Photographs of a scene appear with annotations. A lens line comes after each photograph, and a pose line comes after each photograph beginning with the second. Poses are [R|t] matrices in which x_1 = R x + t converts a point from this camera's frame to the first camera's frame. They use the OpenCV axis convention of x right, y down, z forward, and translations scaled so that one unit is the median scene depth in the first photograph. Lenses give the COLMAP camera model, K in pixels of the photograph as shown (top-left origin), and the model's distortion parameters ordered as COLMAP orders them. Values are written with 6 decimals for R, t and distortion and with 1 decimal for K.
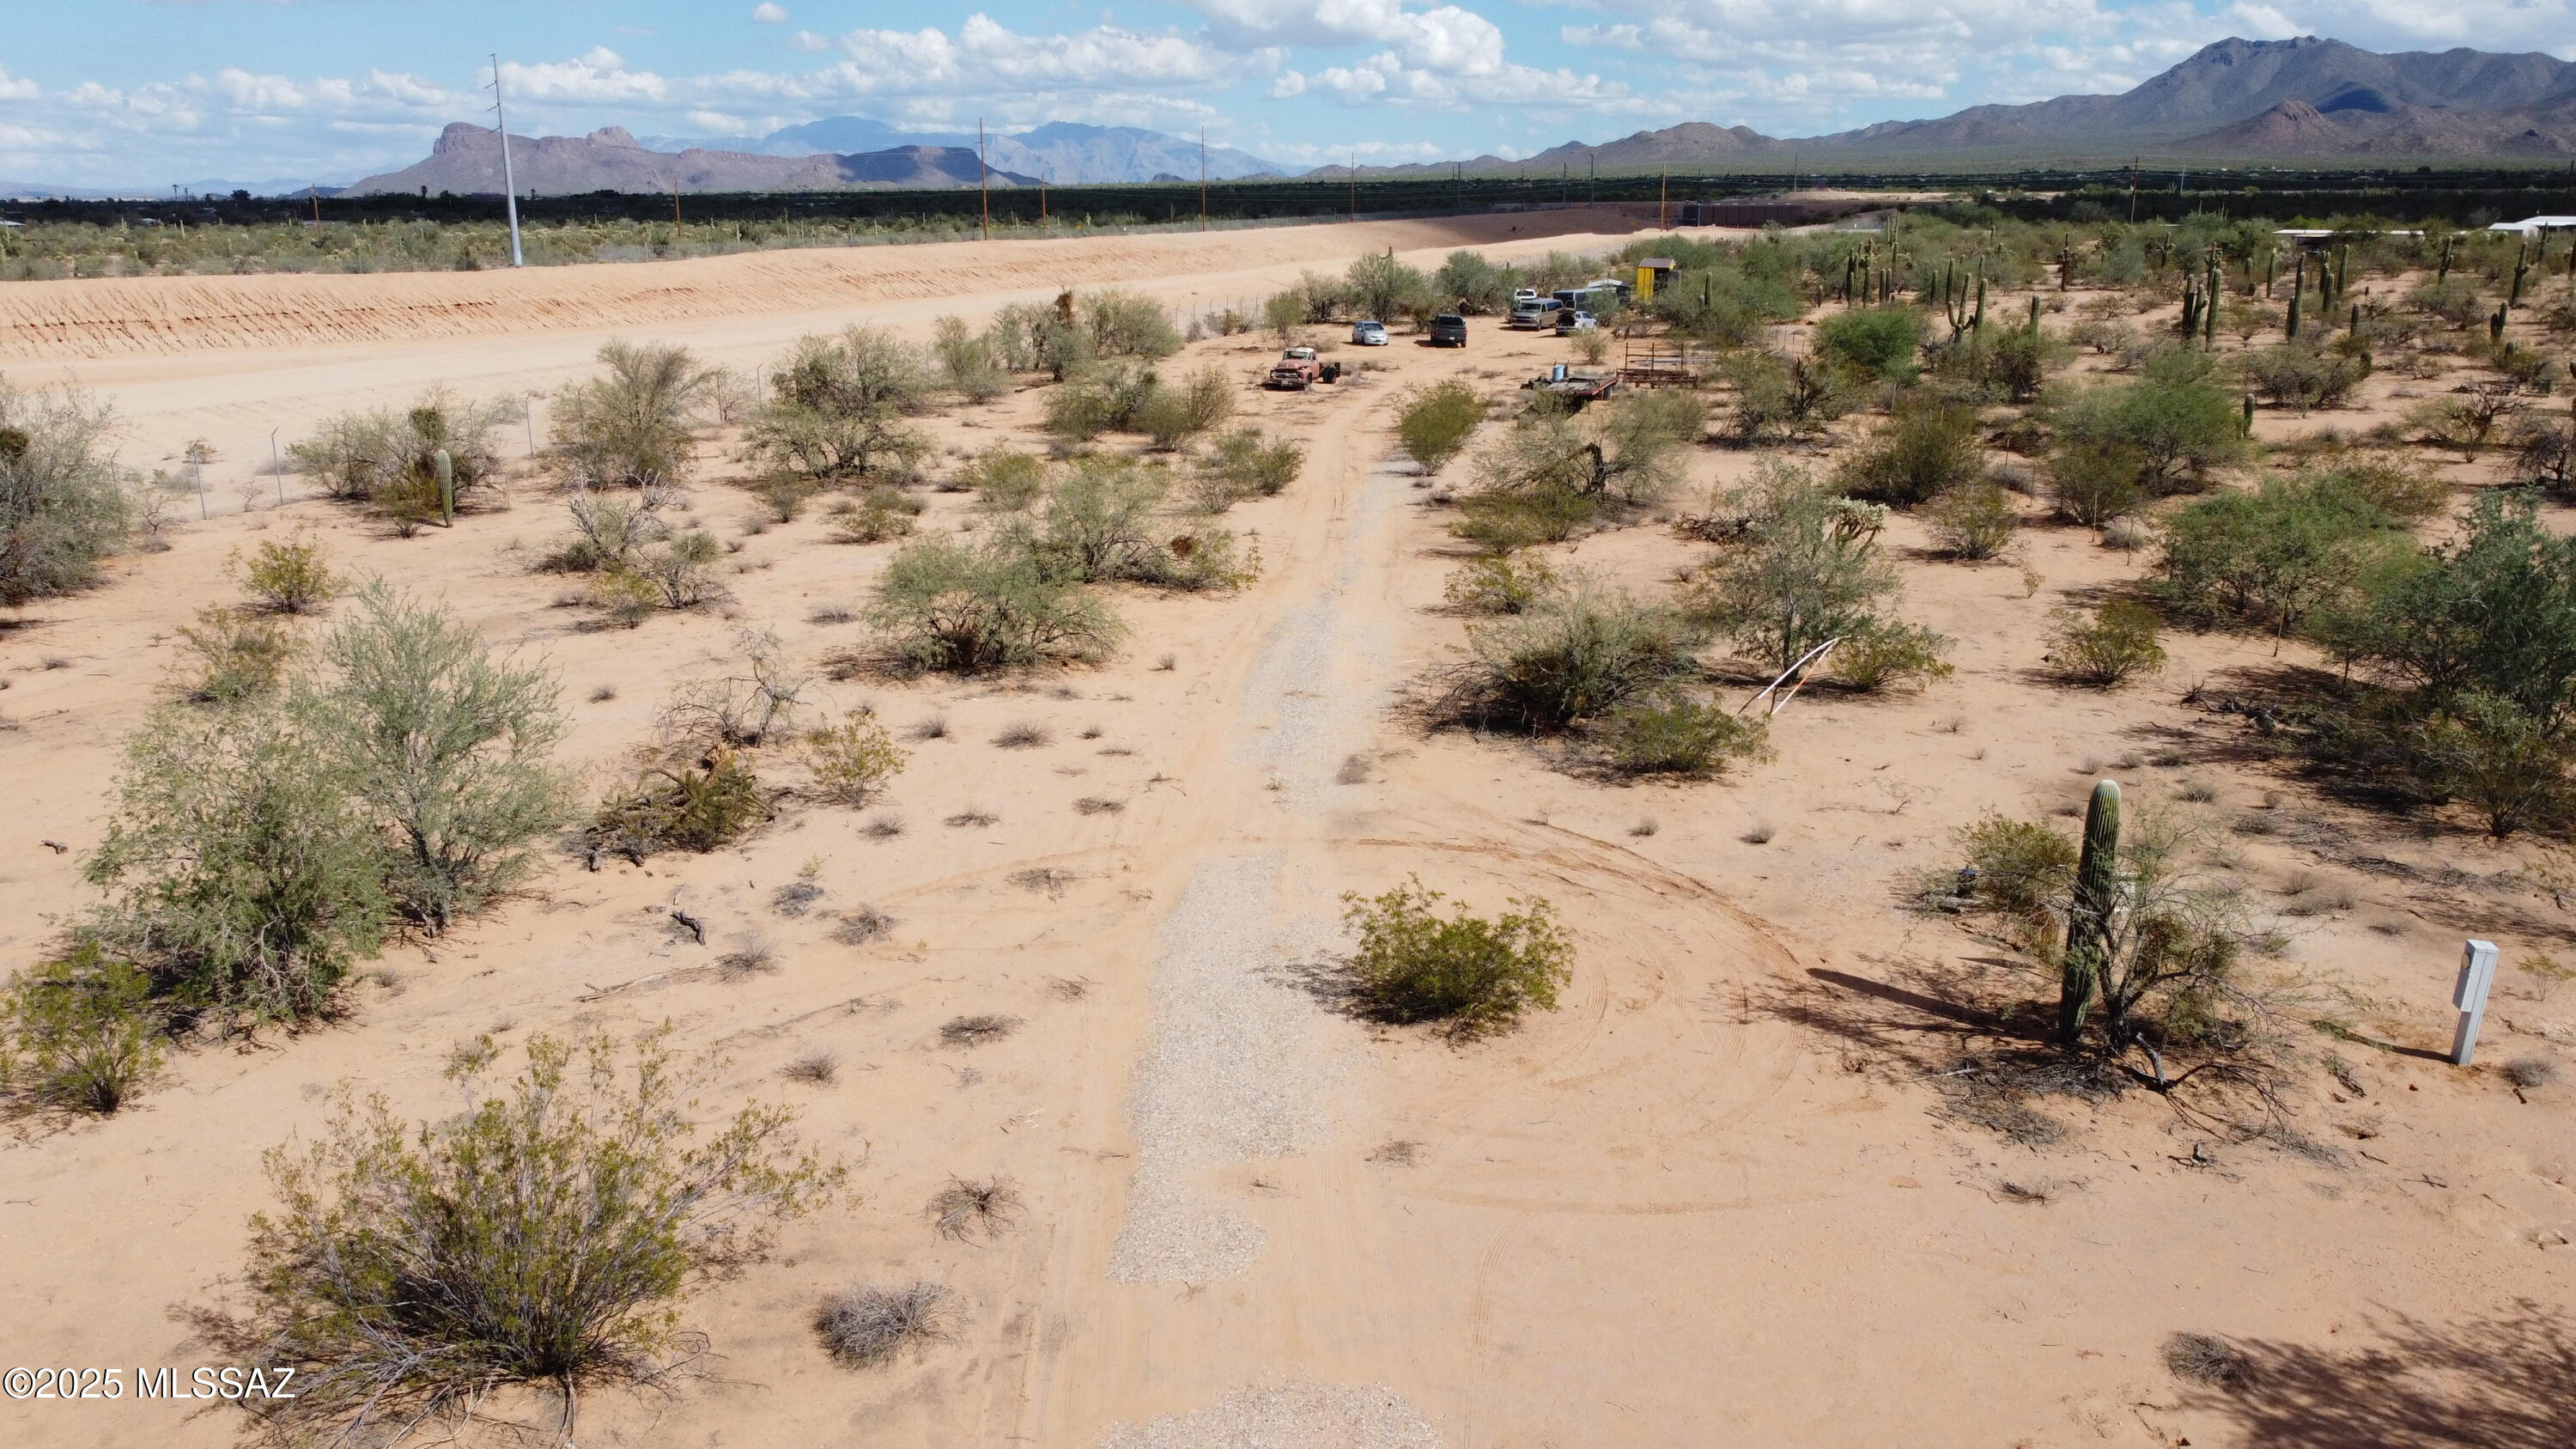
lens RADIAL K [[1943.2, 0, 1278.0], [0, 1943.2, 736.6], [0, 0, 1]] dist [0.009118, -0.009221]
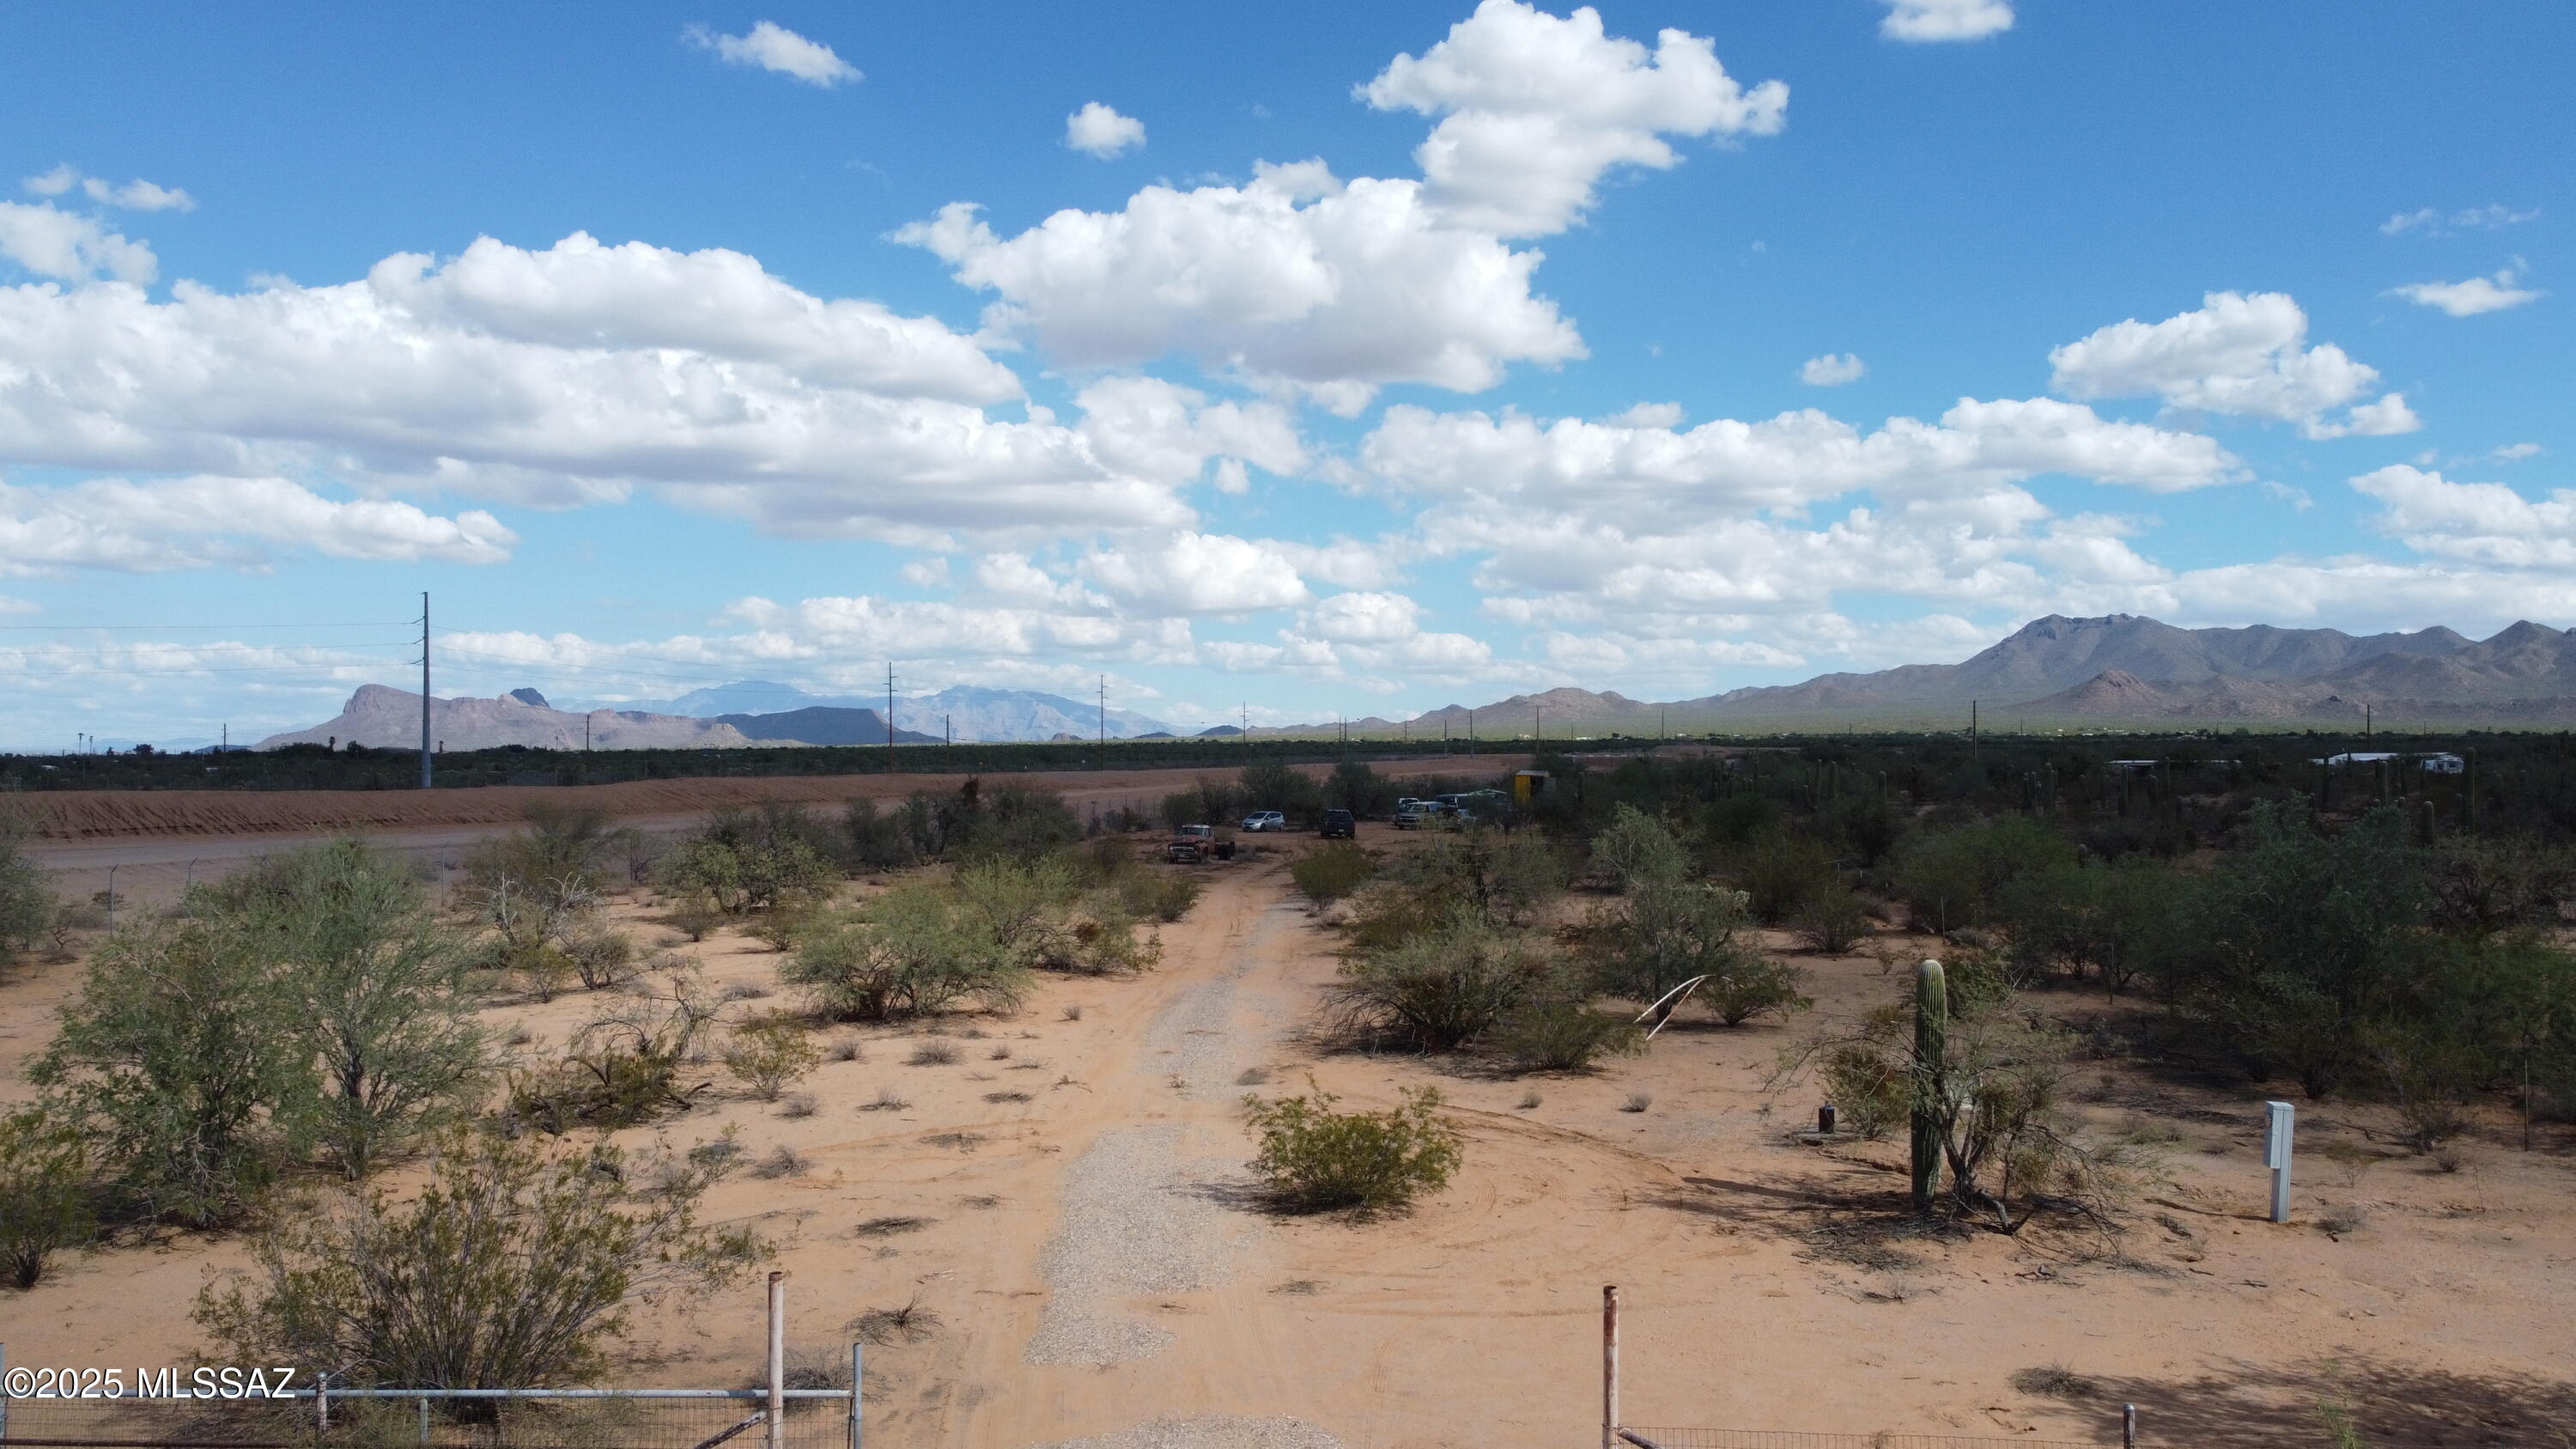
lens RADIAL K [[1943.2, 0, 1278.0], [0, 1943.2, 736.6], [0, 0, 1]] dist [0.009118, -0.009221]
pose [[0.998546, 0.001272, 0.053890, -0.002607], [0.013690, 0.960961, -0.276346, 0.084726], [-0.052138, 0.276682, 0.959546, -0.034660]]
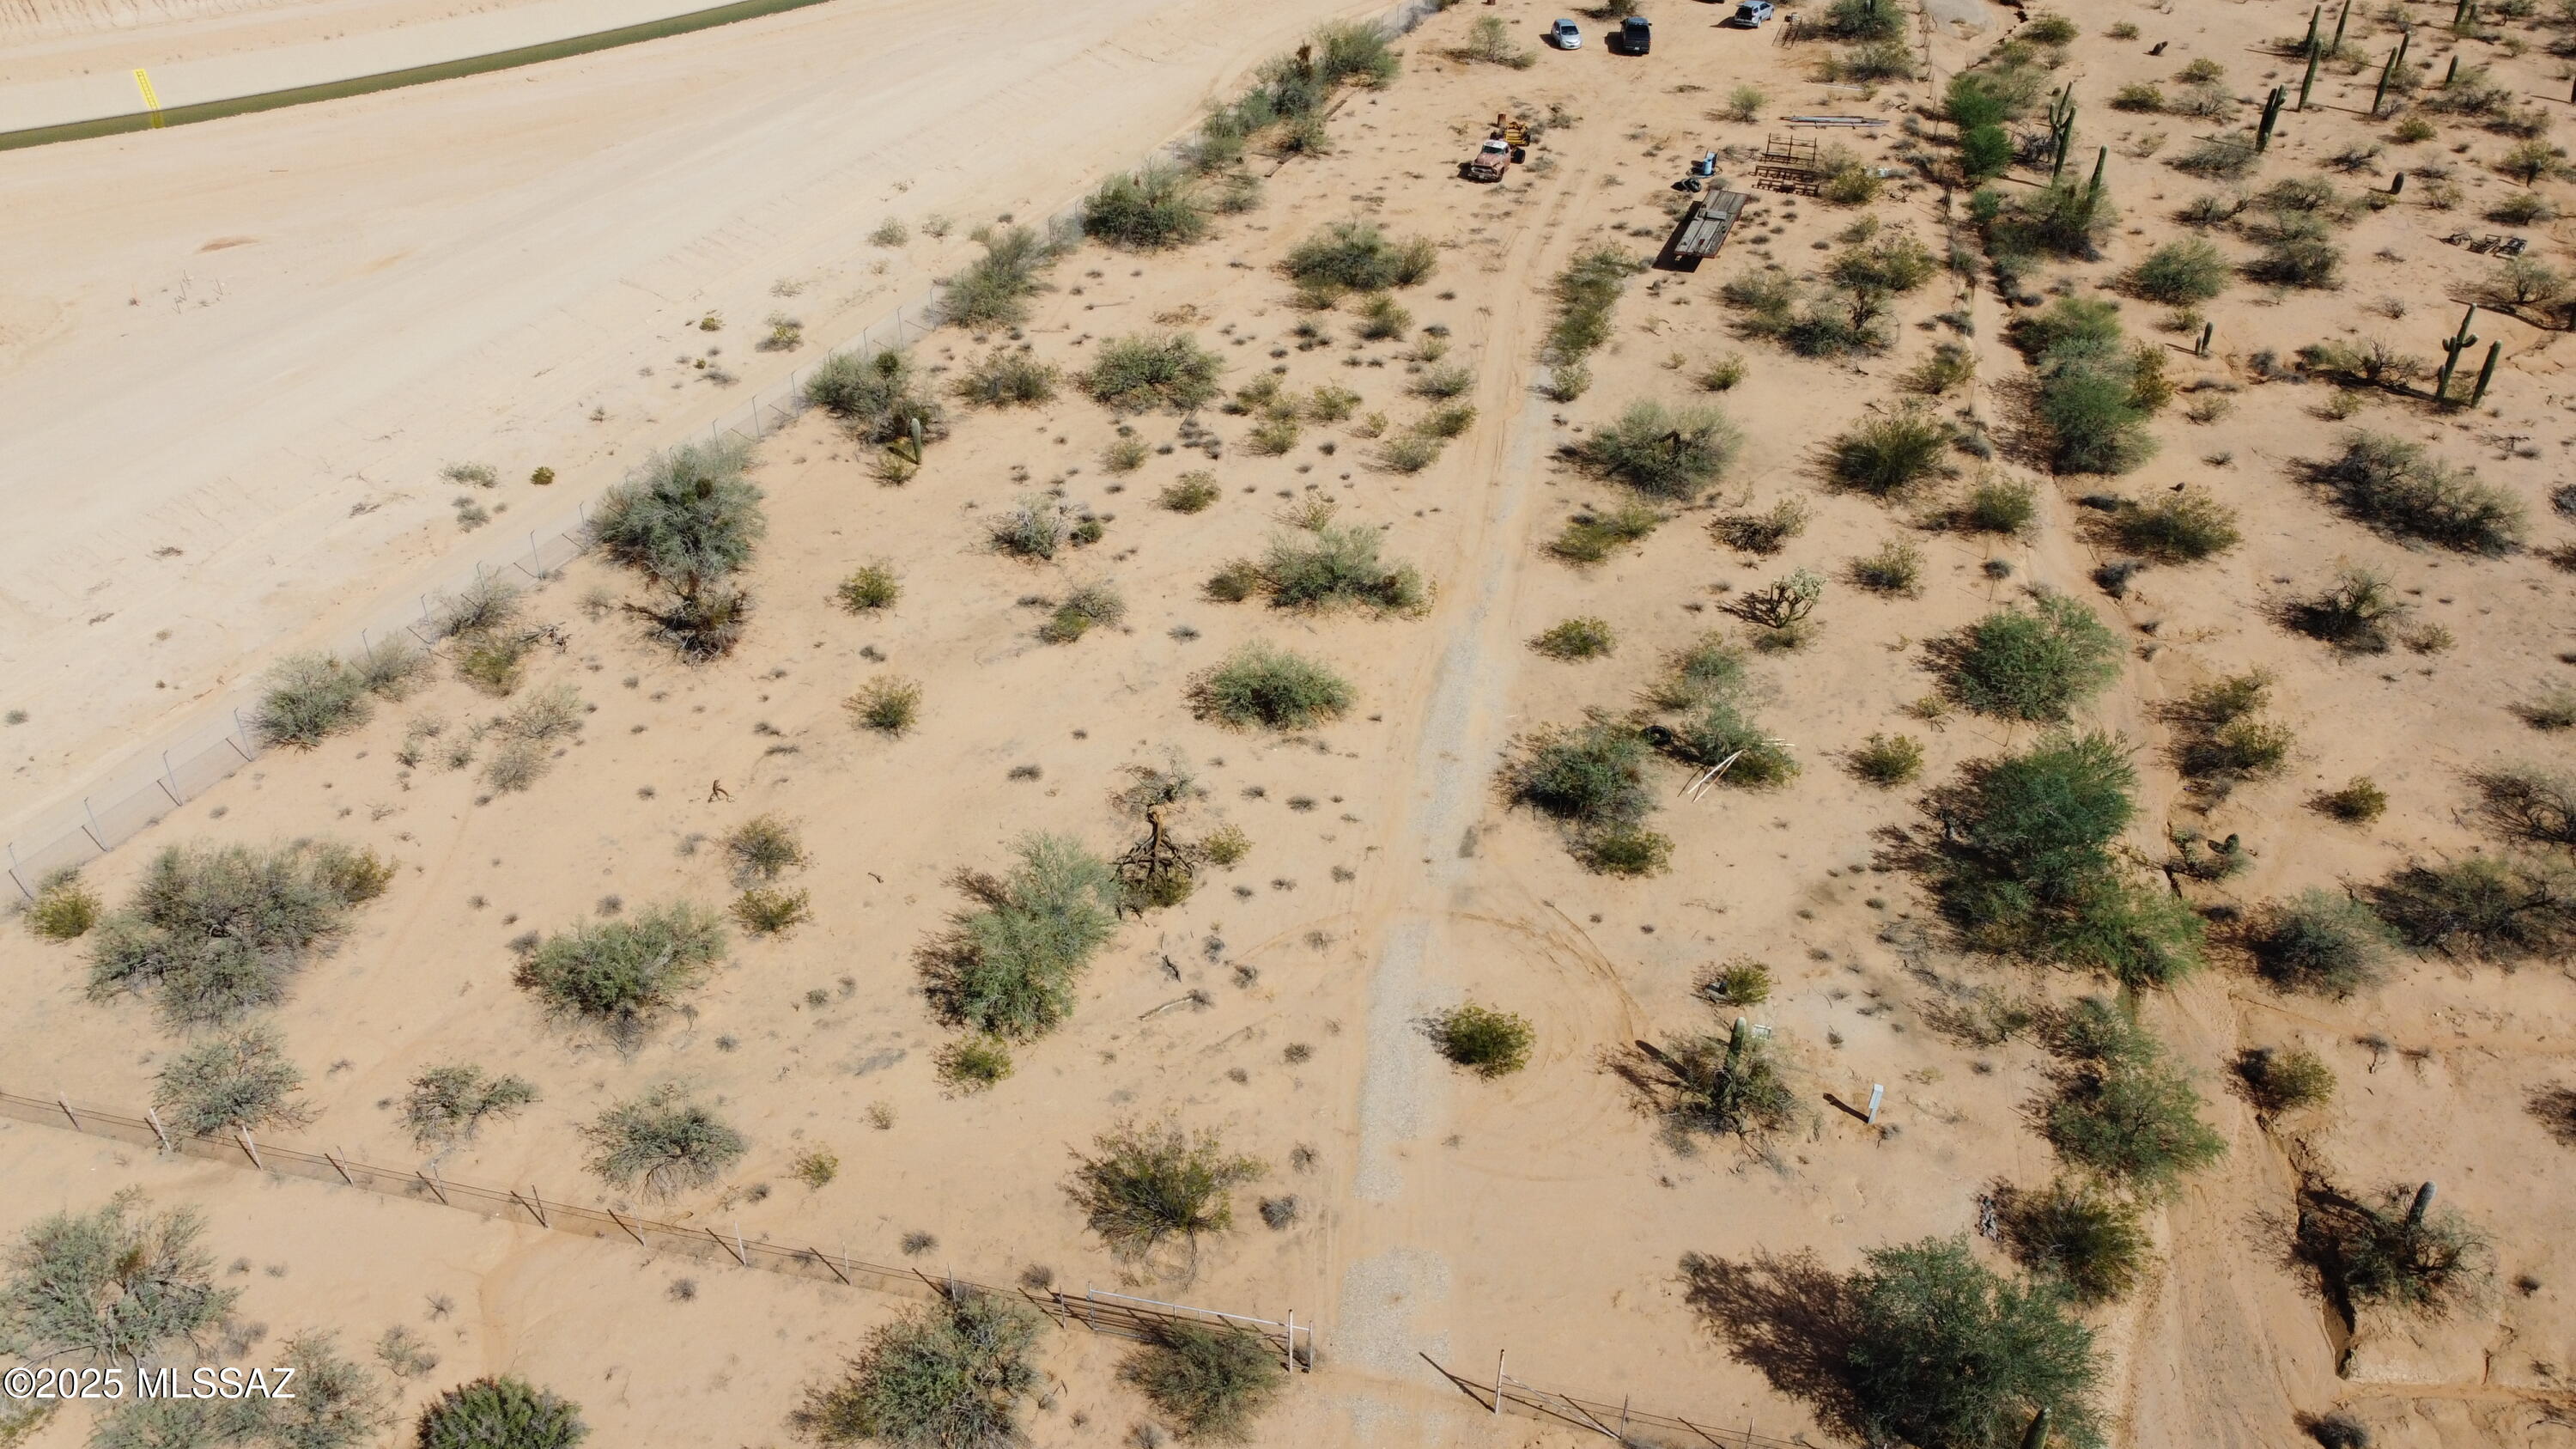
lens RADIAL K [[1943.2, 0, 1278.0], [0, 1943.2, 736.6], [0, 0, 1]] dist [0.009118, -0.009221]
pose [[0.994425, 0.058625, -0.087642, 0.008279], [-0.025917, 0.941586, 0.335773, -0.493964], [0.102207, -0.331630, 0.937857, -0.568973]]
